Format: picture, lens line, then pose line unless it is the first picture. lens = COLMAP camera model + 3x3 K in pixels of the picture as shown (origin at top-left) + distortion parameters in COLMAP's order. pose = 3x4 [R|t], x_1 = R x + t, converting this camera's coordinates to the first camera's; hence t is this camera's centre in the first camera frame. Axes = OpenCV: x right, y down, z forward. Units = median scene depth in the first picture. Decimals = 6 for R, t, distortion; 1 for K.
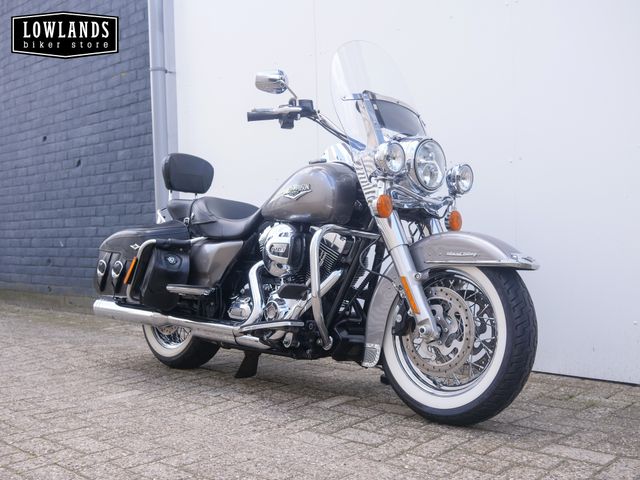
lens RADIAL K [[748.8, 0, 320.0], [0, 748.8, 240.0], [0, 0, 1]] dist [-0.016021, 0.022279]
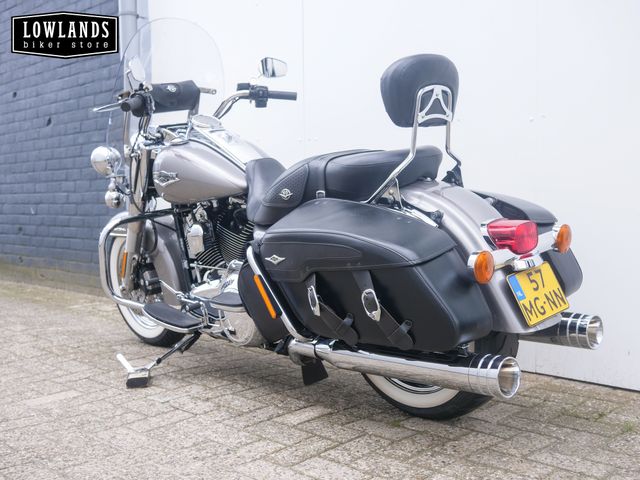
lens RADIAL K [[748.8, 0, 320.0], [0, 748.8, 240.0], [0, 0, 1]] dist [-0.016021, 0.022279]
pose [[0.999757, 0.013592, -0.017367, 0.024792], [-0.012820, 0.998959, 0.043789, -0.004172], [0.017944, -0.043555, 0.998890, 0.108064]]
